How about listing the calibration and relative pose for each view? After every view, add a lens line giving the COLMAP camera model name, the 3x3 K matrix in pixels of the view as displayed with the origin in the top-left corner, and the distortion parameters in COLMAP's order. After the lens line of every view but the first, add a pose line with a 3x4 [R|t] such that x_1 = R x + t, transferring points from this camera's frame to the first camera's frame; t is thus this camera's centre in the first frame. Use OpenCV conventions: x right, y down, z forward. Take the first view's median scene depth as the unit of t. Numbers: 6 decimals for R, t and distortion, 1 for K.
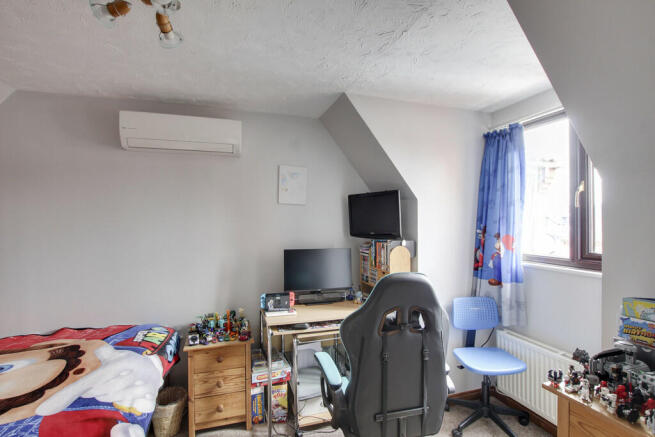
lens RADIAL K [[318.6, 0, 327.5], [0, 318.6, 218.5], [0, 0, 1]] dist [0.000086, 0.000272]
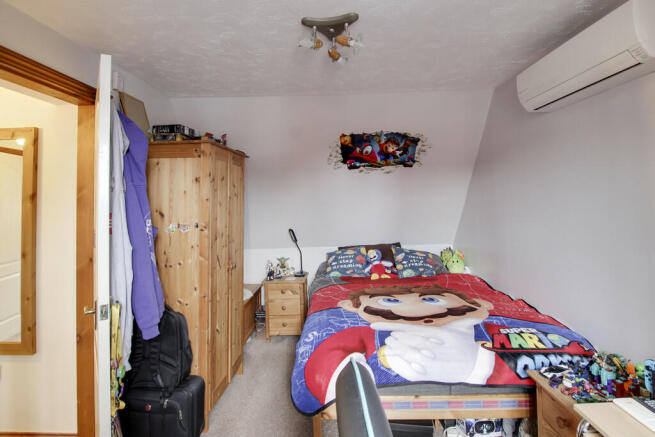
lens RADIAL K [[319.4, 0, 328.1], [0, 319.4, 197.8], [0, 0, 1]] dist [-0.000640, -0.000102]
pose [[-0.313604, -0.006711, -0.949530, 0.421479], [0.024314, 0.999590, -0.015095, 0.014670], [0.949242, -0.027821, -0.313313, 0.868731]]
